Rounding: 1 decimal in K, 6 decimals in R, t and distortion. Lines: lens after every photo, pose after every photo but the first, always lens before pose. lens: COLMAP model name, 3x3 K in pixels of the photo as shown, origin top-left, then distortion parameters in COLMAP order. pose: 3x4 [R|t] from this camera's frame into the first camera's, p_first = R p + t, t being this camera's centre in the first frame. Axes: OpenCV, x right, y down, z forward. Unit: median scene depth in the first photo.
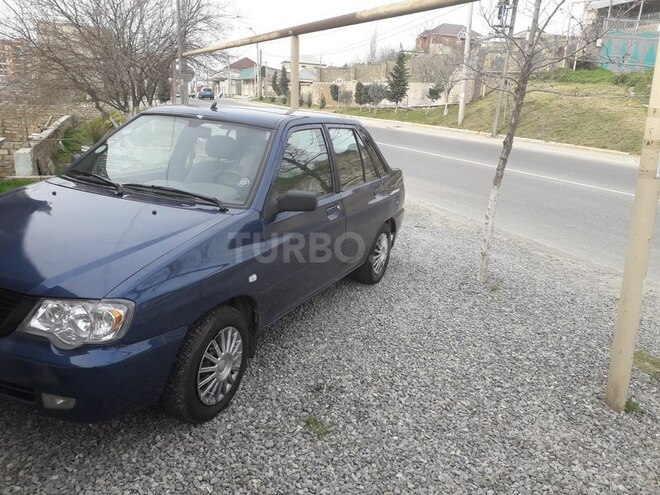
lens RADIAL K [[520.1, 0, 330.0], [0, 520.1, 247.5], [0, 0, 1]] dist [0.062105, -0.090995]
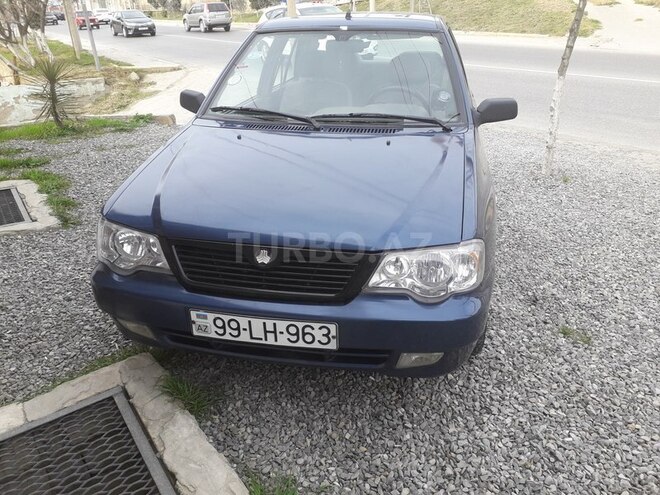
lens RADIAL K [[520.1, 0, 330.0], [0, 520.1, 247.5], [0, 0, 1]] dist [0.062105, -0.090995]
pose [[0.970985, -0.168412, 0.169779, -0.336176], [0.139168, 0.975300, 0.171530, -0.032365], [-0.194473, -0.142925, 0.970440, 0.071371]]
